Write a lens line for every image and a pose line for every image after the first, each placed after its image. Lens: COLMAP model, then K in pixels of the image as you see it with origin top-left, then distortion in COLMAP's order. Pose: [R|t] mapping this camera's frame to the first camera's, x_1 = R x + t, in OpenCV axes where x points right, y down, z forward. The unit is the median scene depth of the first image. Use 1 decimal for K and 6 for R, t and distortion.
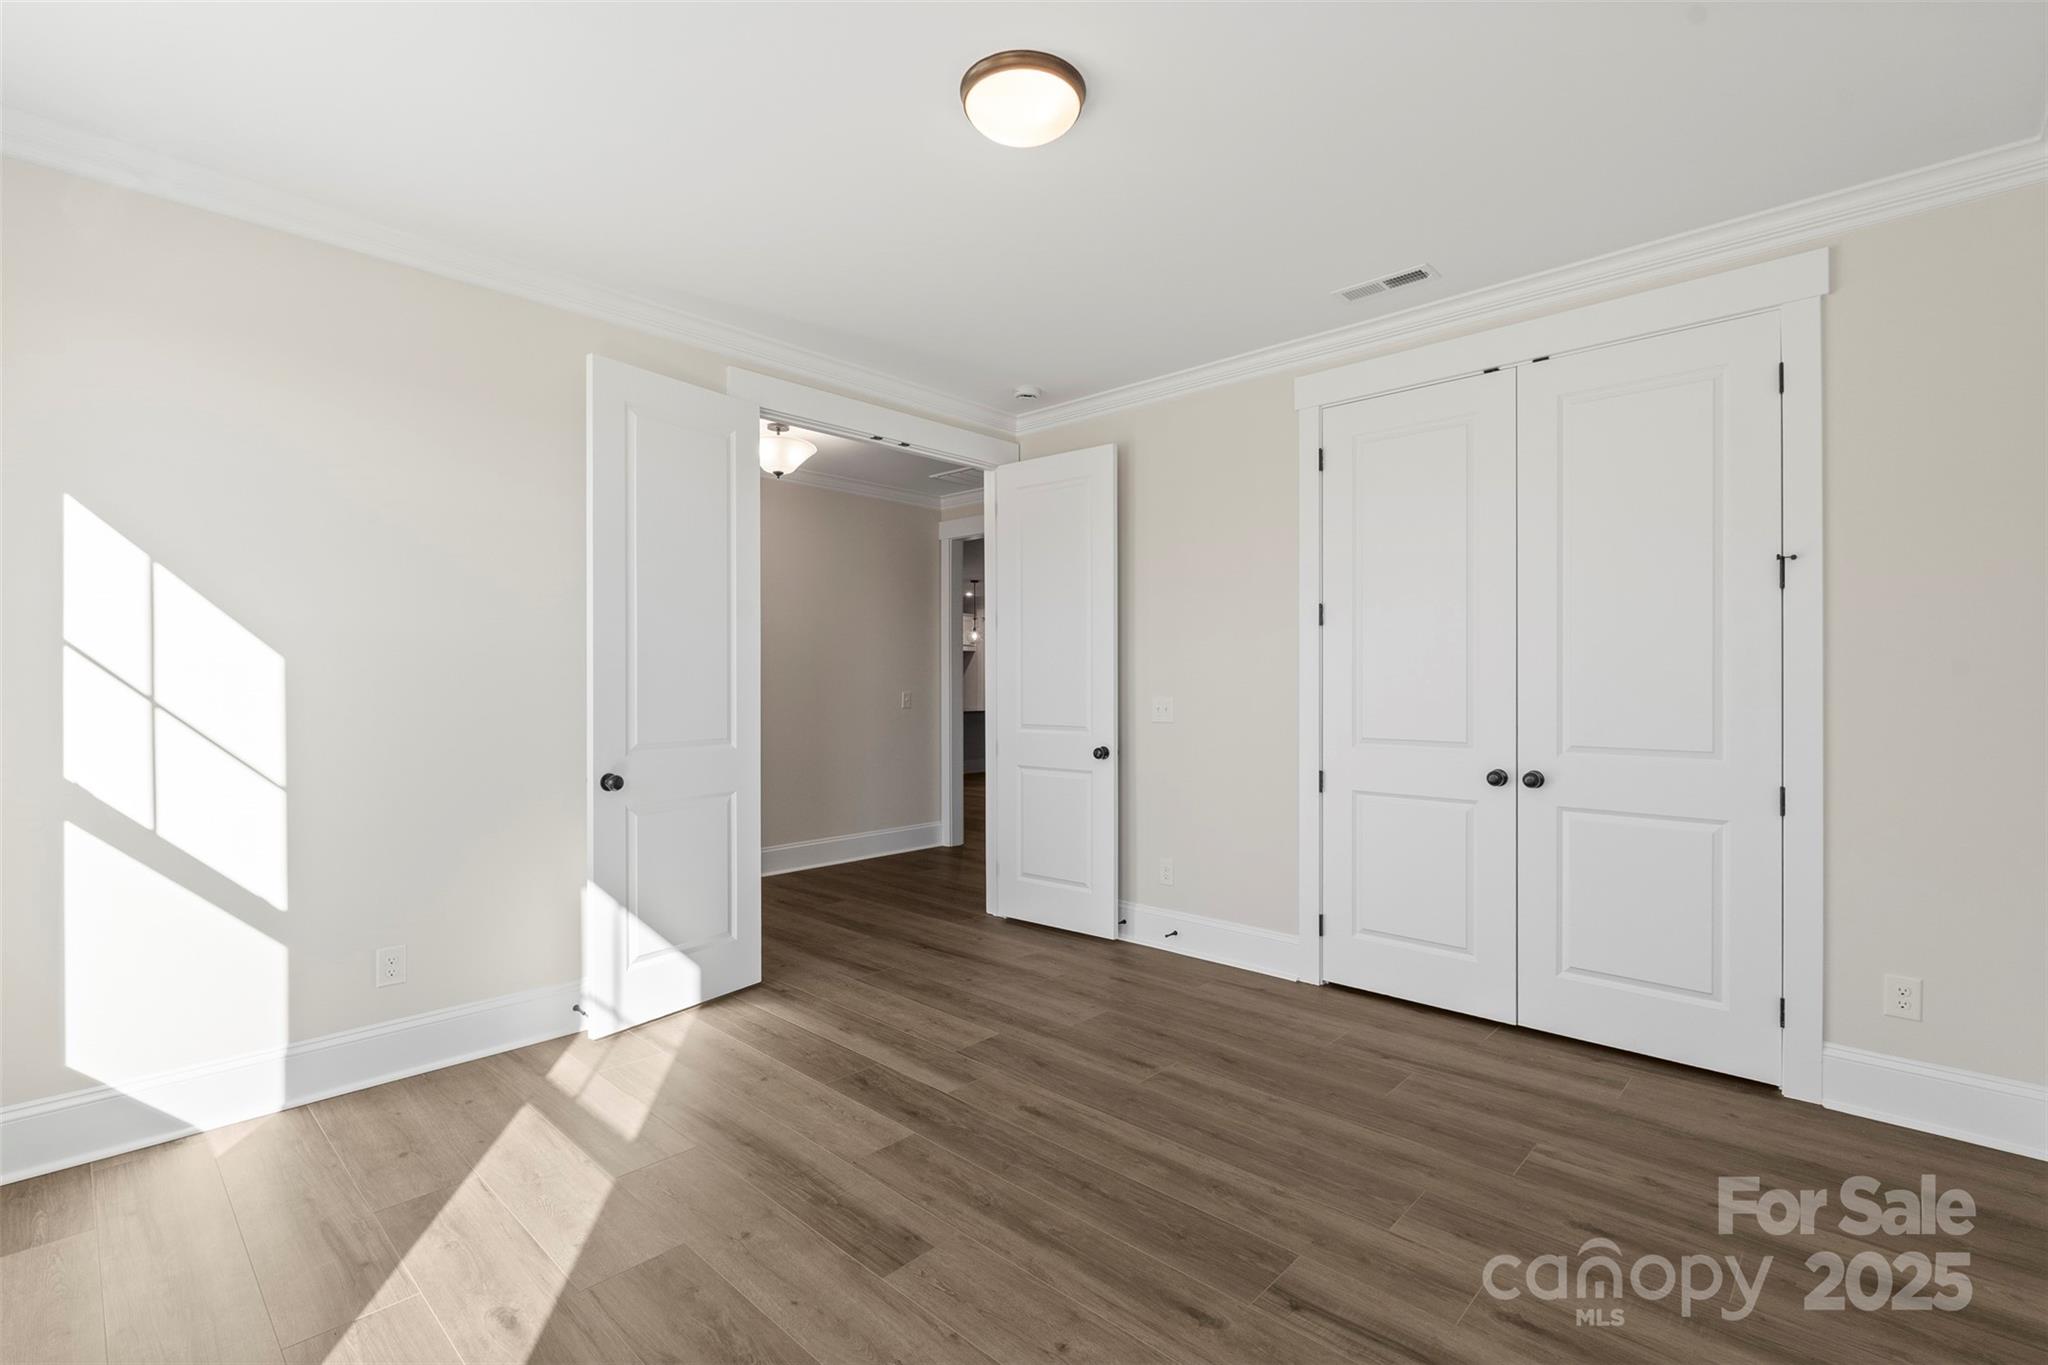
lens RADIAL K [[919.9, 0, 1025.2], [0, 919.9, 678.0], [0, 0, 1]] dist [-0.007504, 0.000244]
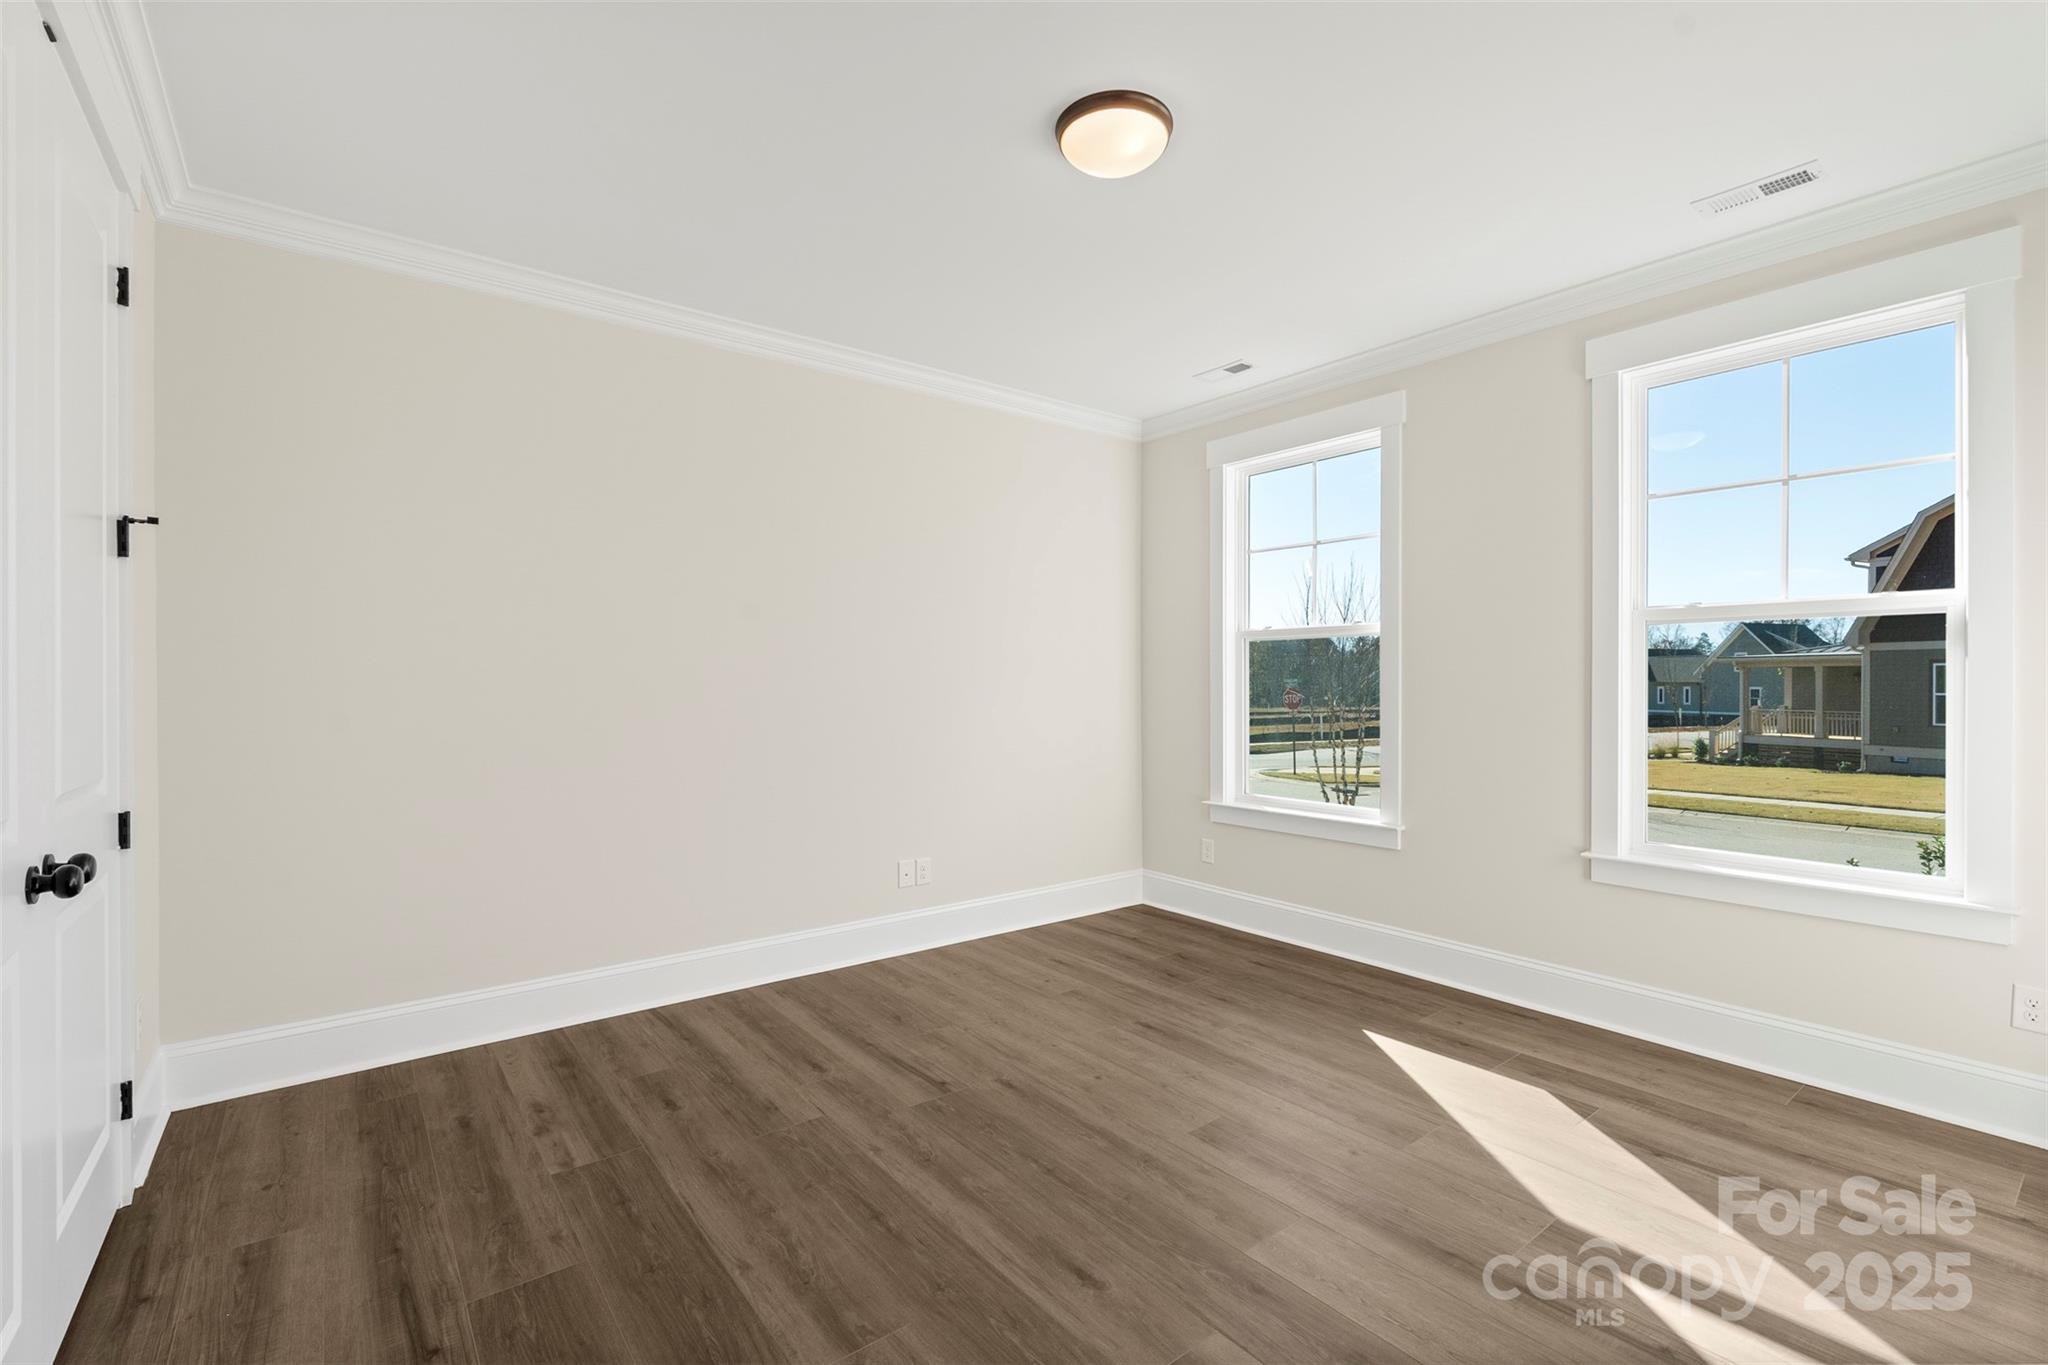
lens RADIAL K [[919.9, 0, 1020.8], [0, 919.9, 688.2], [0, 0, 1]] dist [-0.007504, 0.000244]
pose [[-0.987977, -0.002736, 0.154575, -0.056629], [-0.002504, 0.999995, 0.001696, 0.012356], [-0.154579, 0.001289, -0.987980, 1.938754]]
